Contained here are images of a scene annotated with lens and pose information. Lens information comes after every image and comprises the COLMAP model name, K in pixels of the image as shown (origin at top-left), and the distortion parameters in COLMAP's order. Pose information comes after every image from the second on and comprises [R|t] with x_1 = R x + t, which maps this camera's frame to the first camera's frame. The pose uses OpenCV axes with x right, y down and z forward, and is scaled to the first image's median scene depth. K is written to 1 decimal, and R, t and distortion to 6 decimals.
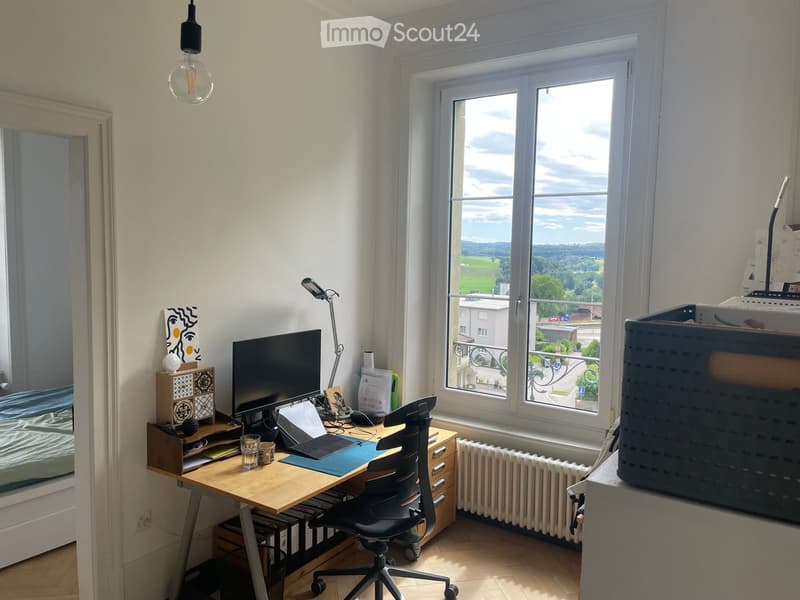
lens RADIAL K [[614.3, 0, 401.9], [0, 614.3, 300.6], [0, 0, 1]] dist [0.022035, -0.036176]
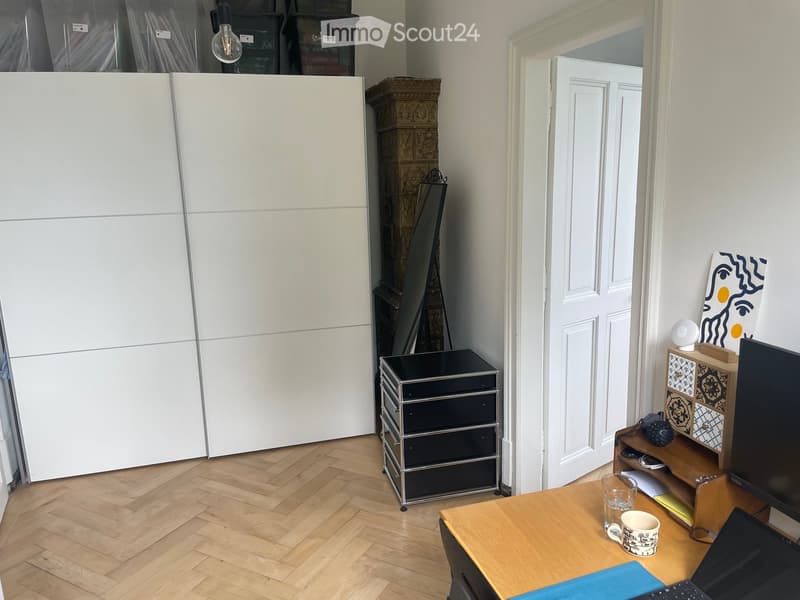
lens RADIAL K [[614.3, 0, 400.7], [0, 614.3, 298.6], [0, 0, 1]] dist [0.022035, -0.036176]
pose [[-0.644201, 0.149366, -0.750130, 0.285920], [-0.047792, 0.970969, 0.234383, -0.069317], [0.763362, 0.186840, -0.618361, 1.120985]]
